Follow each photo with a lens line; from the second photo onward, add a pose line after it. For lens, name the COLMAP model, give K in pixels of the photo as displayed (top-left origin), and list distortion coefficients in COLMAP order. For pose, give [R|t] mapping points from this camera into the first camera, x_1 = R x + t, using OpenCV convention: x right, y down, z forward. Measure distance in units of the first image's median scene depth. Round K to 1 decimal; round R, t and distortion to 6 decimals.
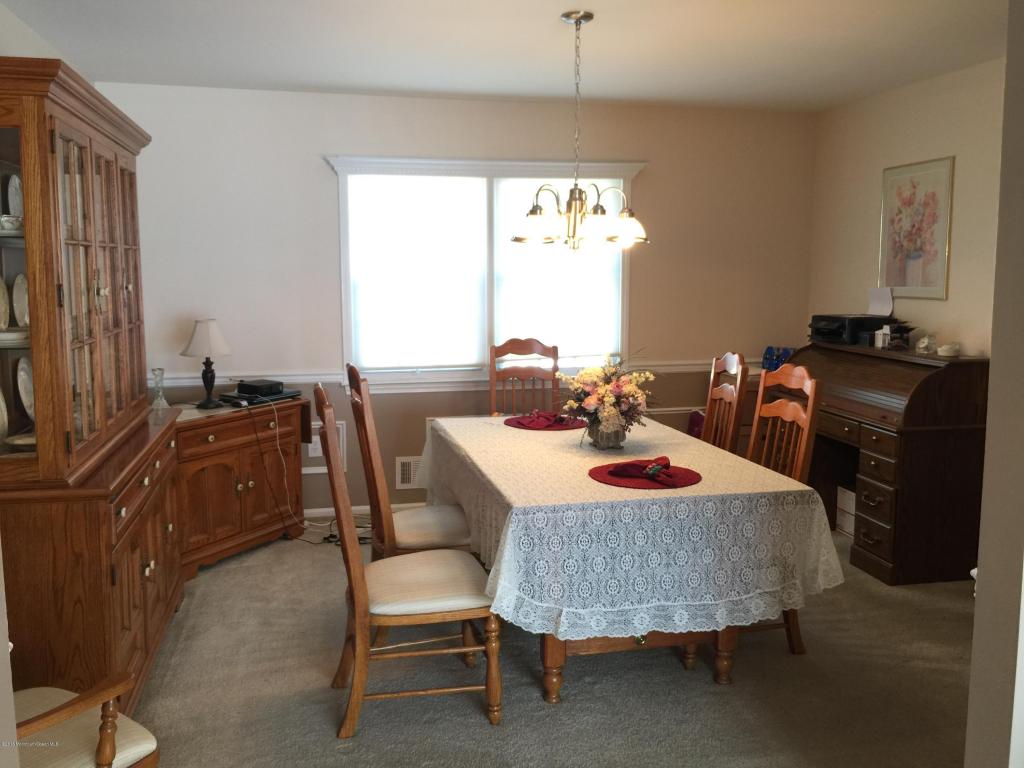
lens RADIAL K [[926.7, 0, 512.0], [0, 926.7, 384.0], [0, 0, 1]] dist [0.099181, -0.189664]
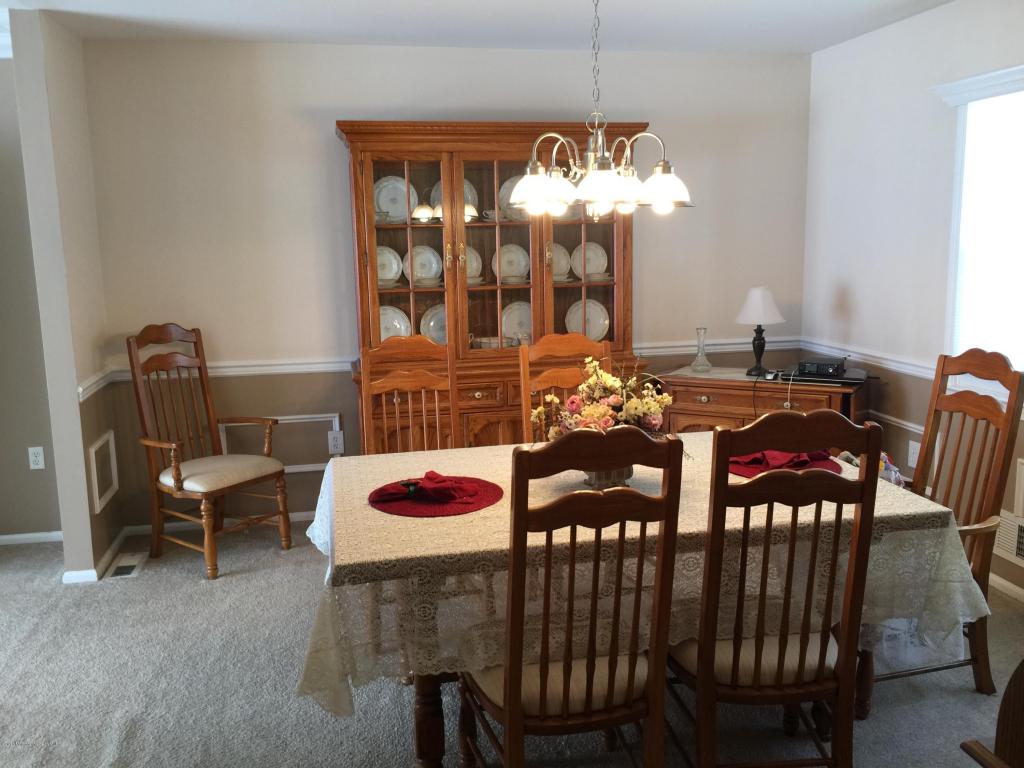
lens RADIAL K [[926.7, 0, 512.0], [0, 926.7, 384.0], [0, 0, 1]] dist [0.099181, -0.189664]
pose [[-0.019032, 0.166452, -0.985866, 0.663263], [-0.104698, 0.980291, 0.167532, -0.102976], [0.994322, 0.106407, -0.001229, 0.717263]]
